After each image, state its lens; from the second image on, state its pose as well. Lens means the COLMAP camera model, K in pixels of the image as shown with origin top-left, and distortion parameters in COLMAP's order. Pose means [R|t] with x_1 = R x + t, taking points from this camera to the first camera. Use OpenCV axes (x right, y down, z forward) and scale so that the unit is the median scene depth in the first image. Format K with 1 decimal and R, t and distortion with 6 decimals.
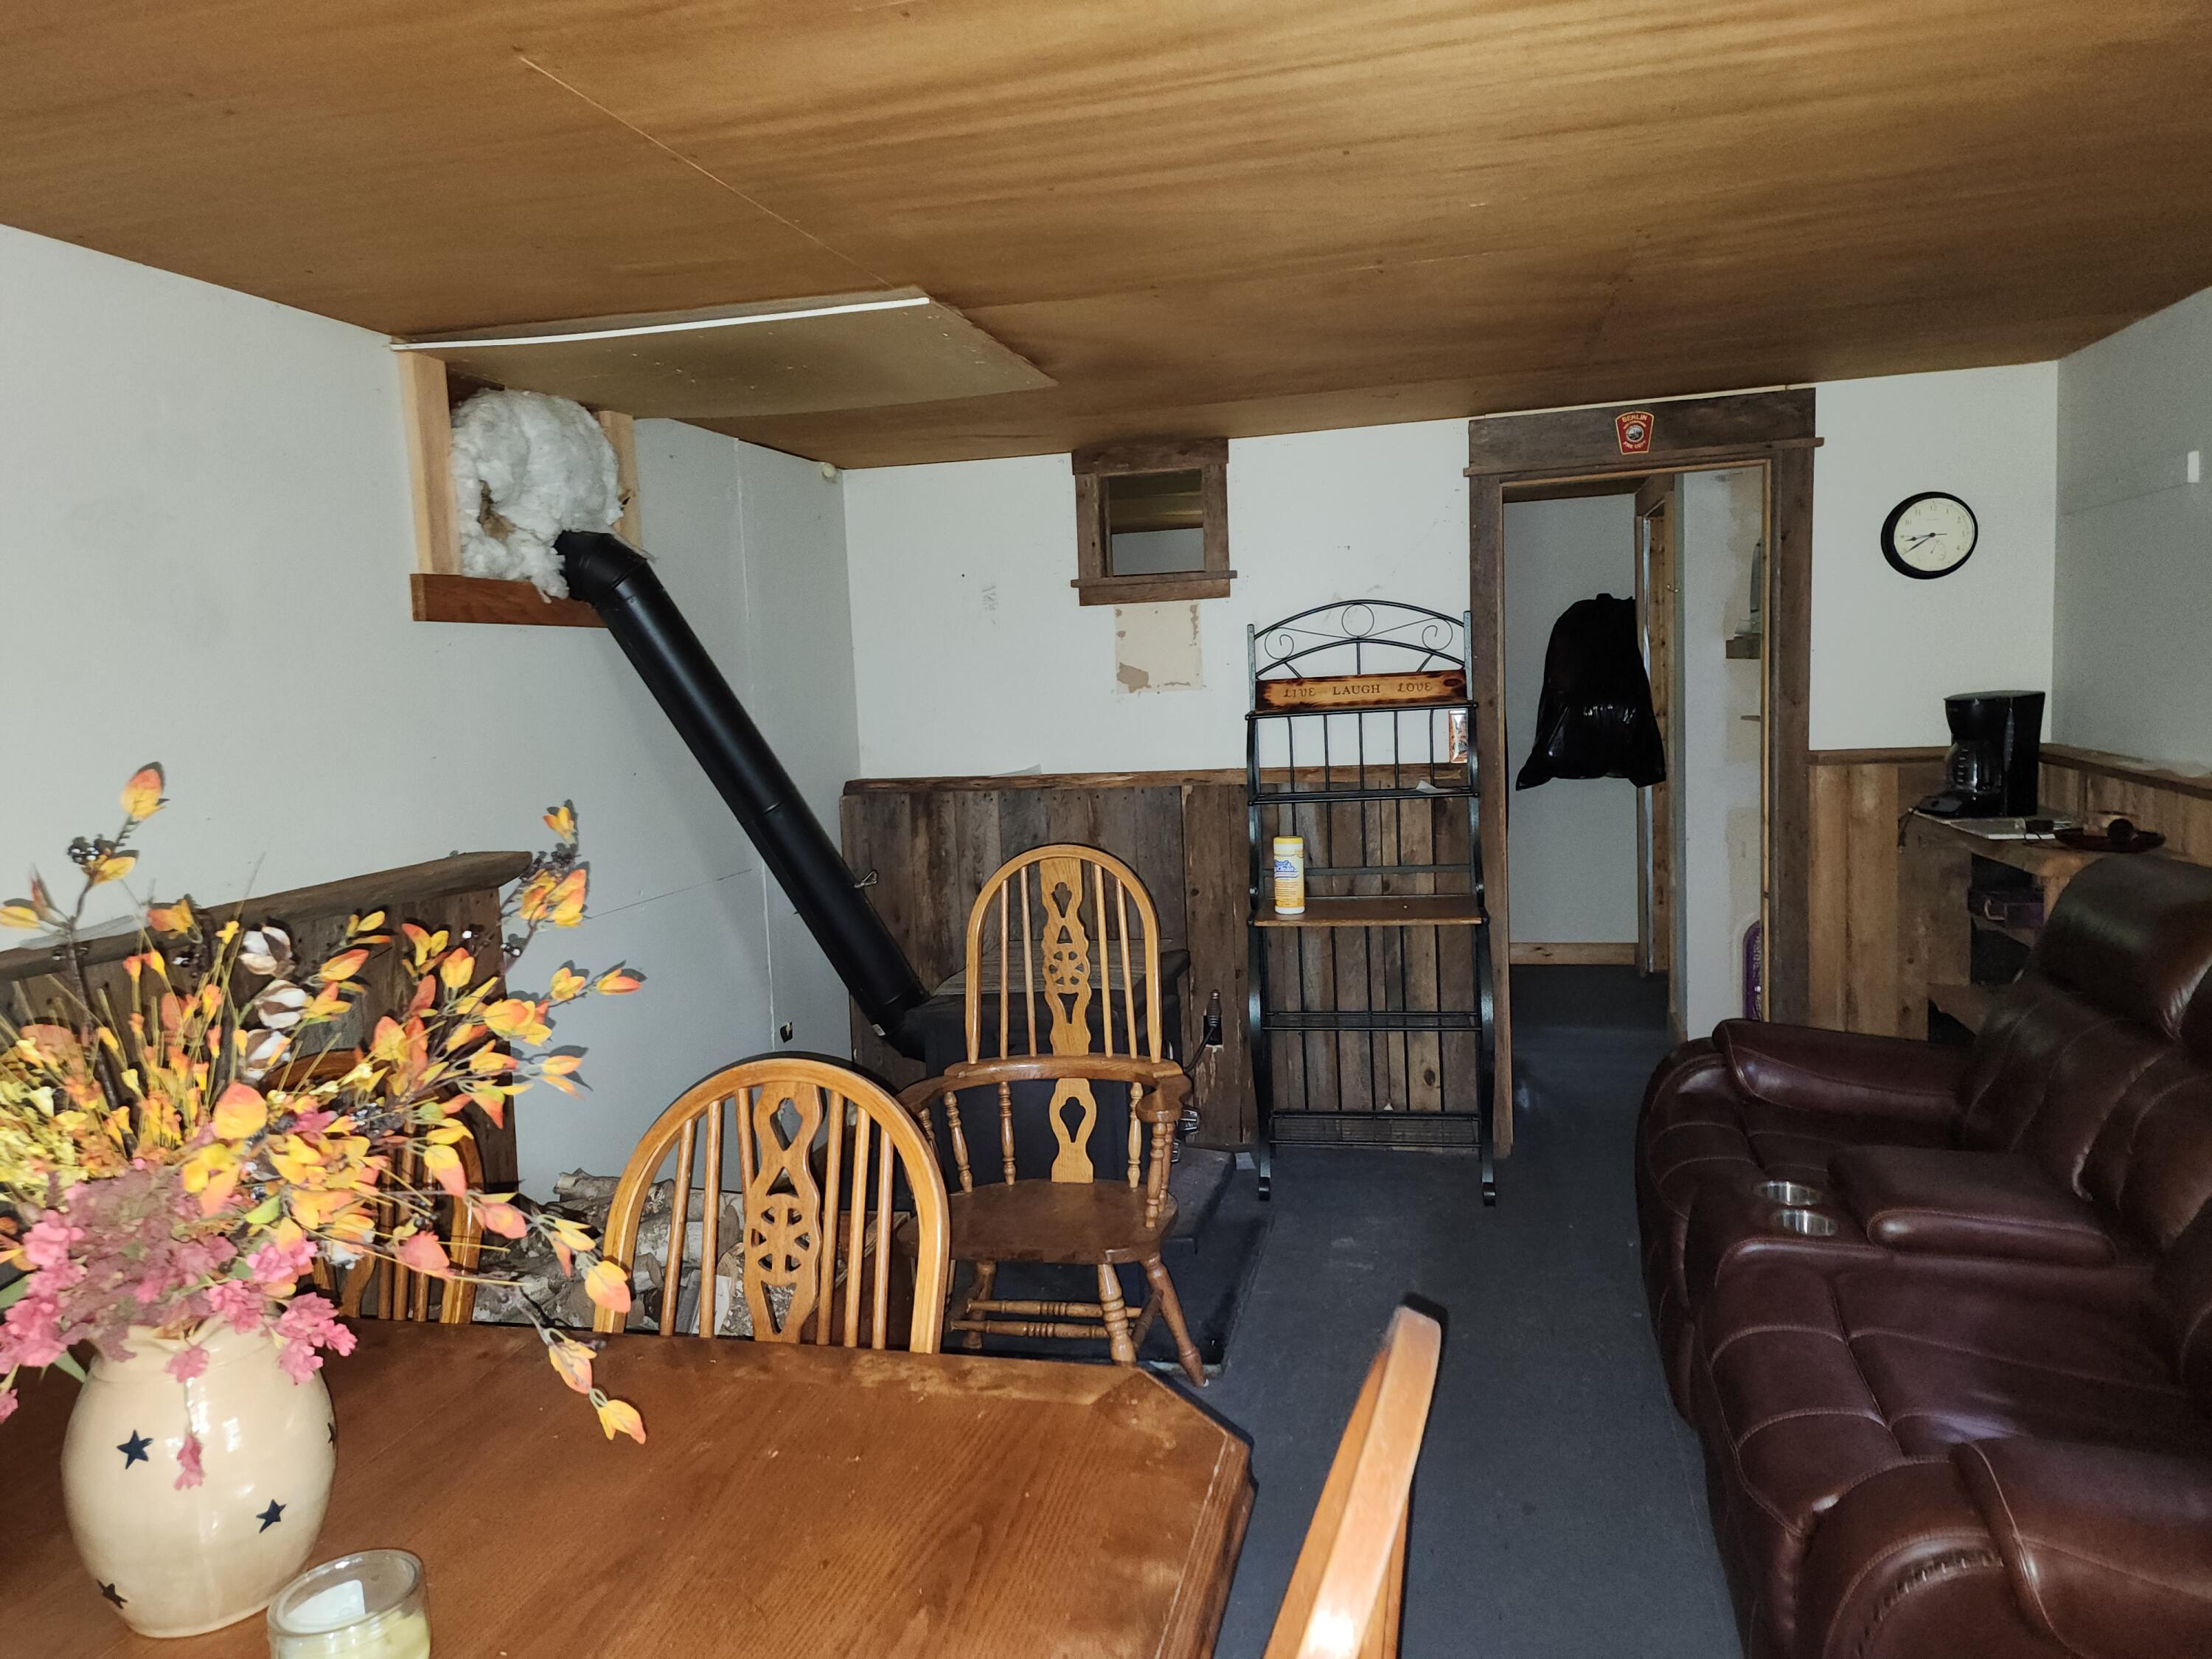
lens RADIAL K [[1457.5, 0, 1106.0], [0, 1457.5, 829.5], [0, 0, 1]] dist [0.093384, -0.114880]
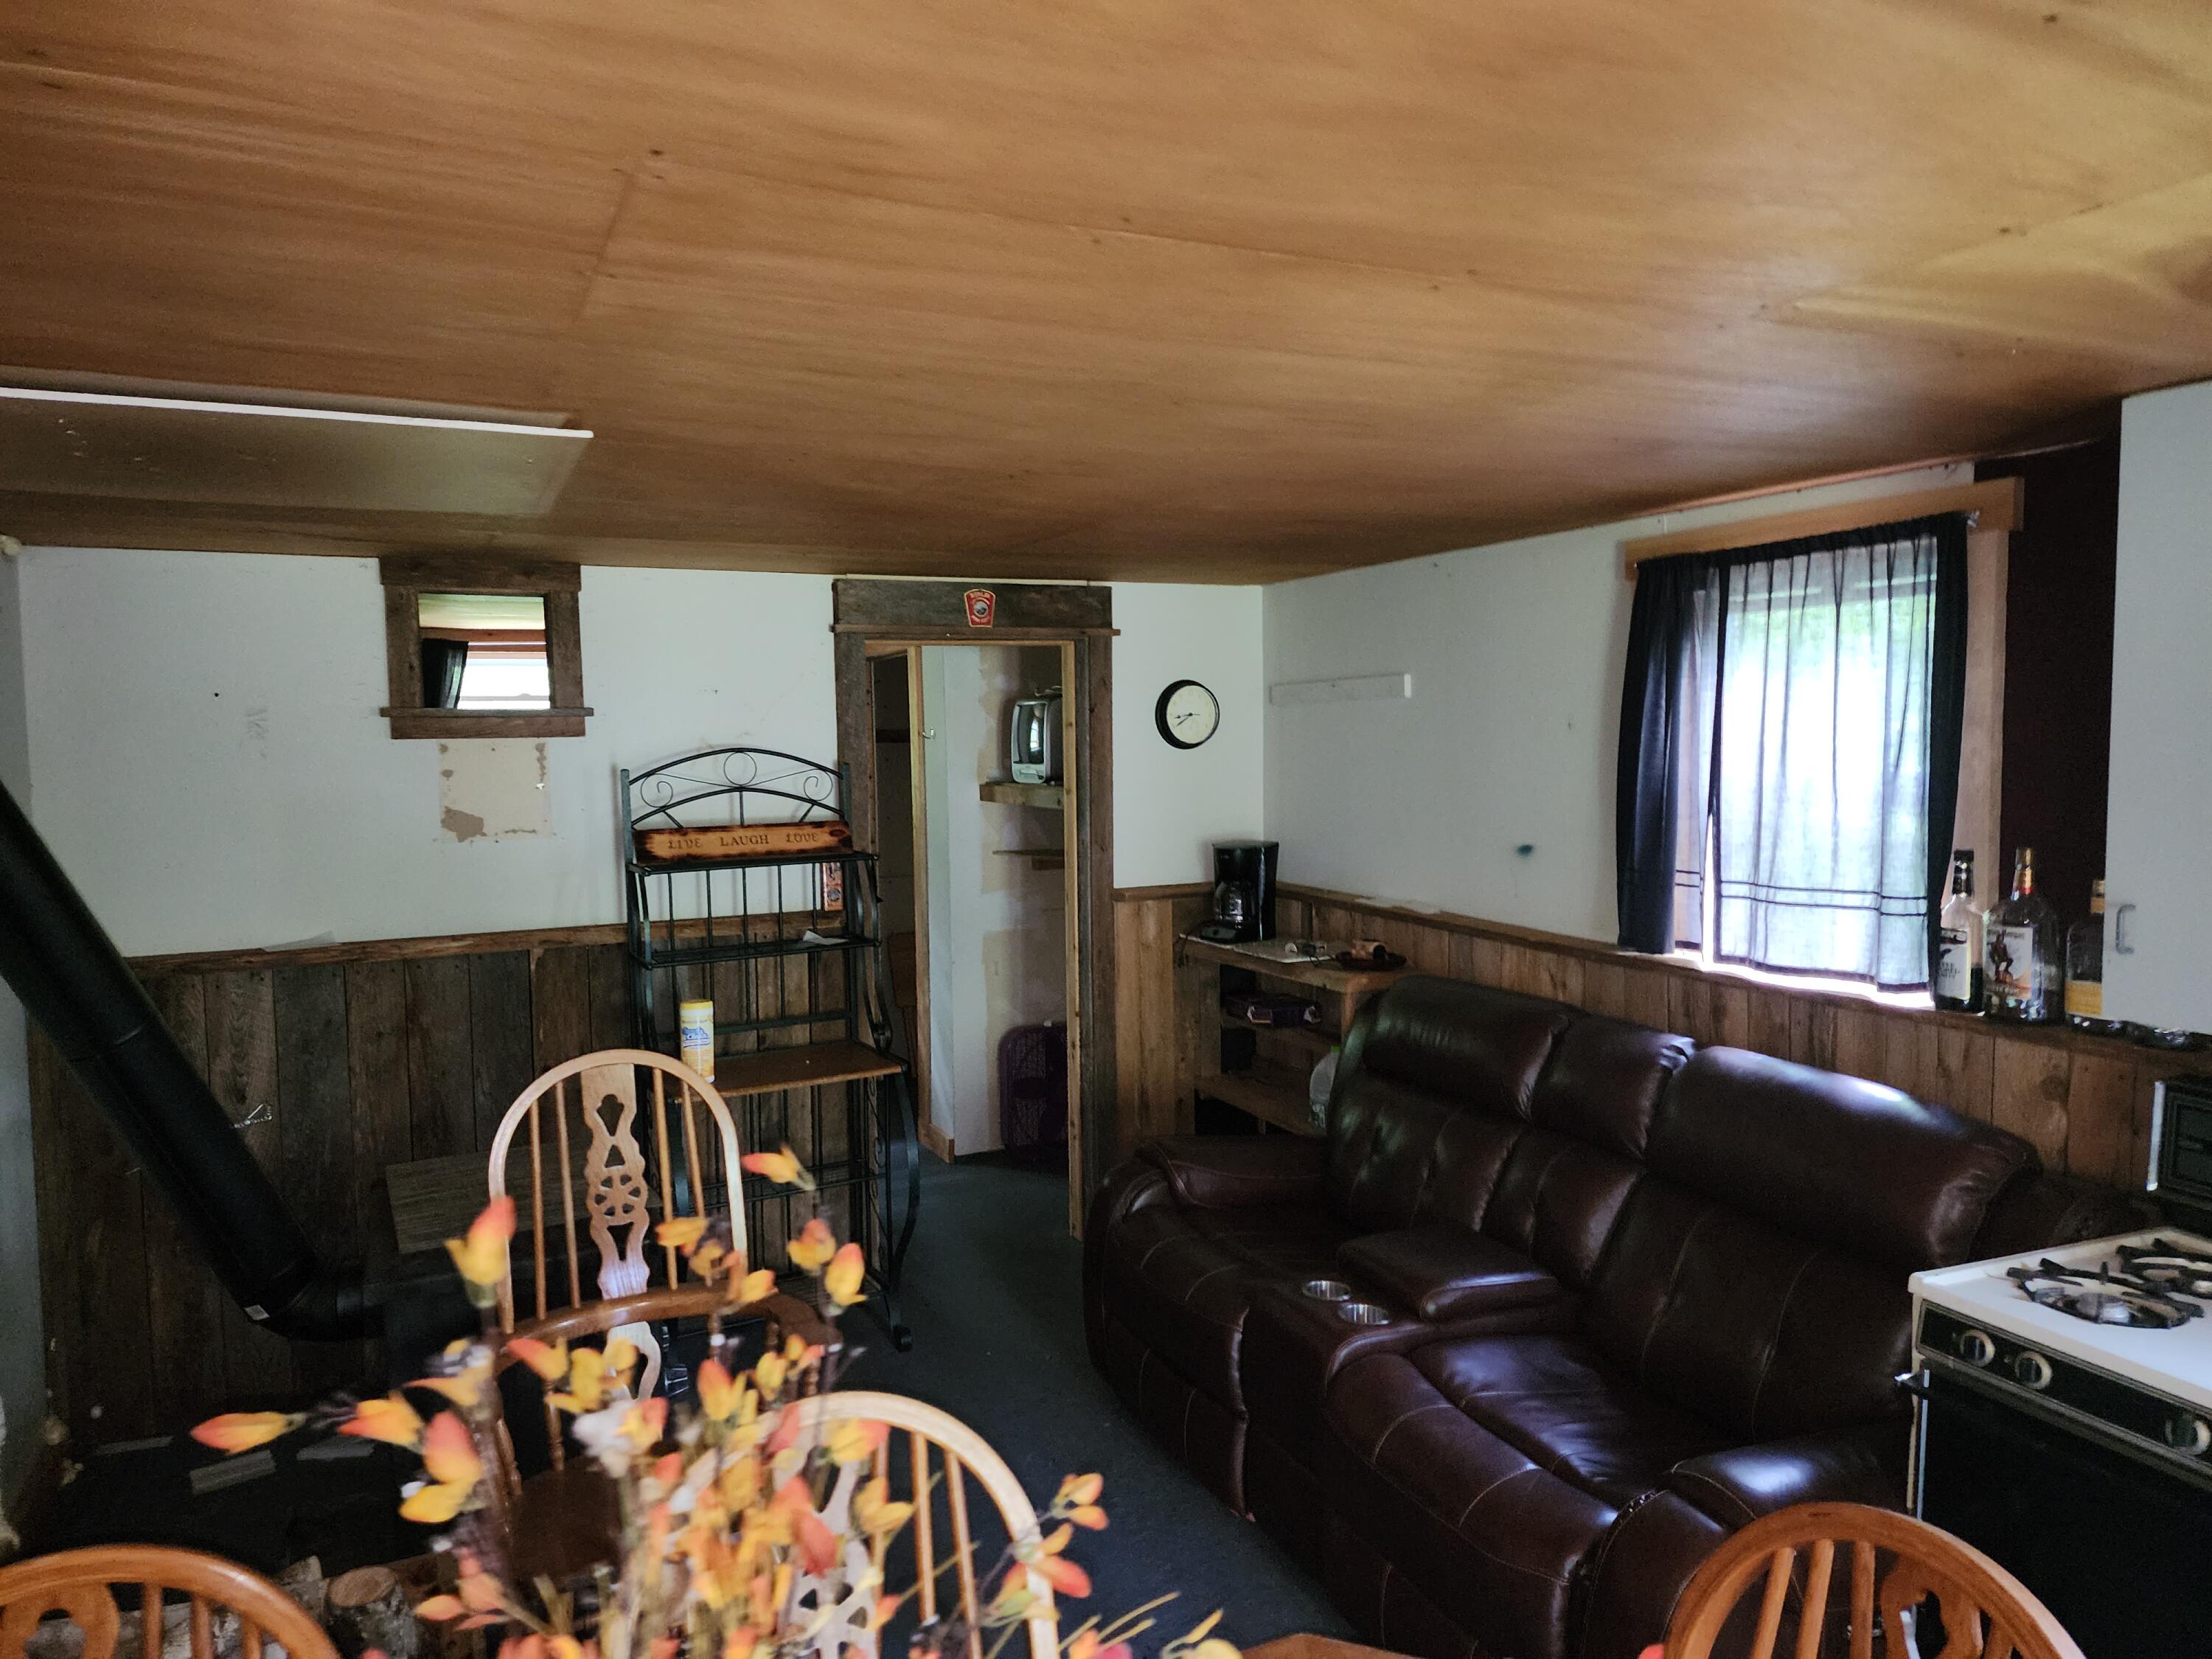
lens RADIAL K [[1457.5, 0, 1106.0], [0, 1457.5, 829.5], [0, 0, 1]] dist [0.093384, -0.114880]
pose [[0.773305, -0.008664, 0.633975, -0.262342], [0.047902, 0.997847, -0.044792, -0.049005], [-0.632222, 0.065006, 0.772055, 0.105257]]
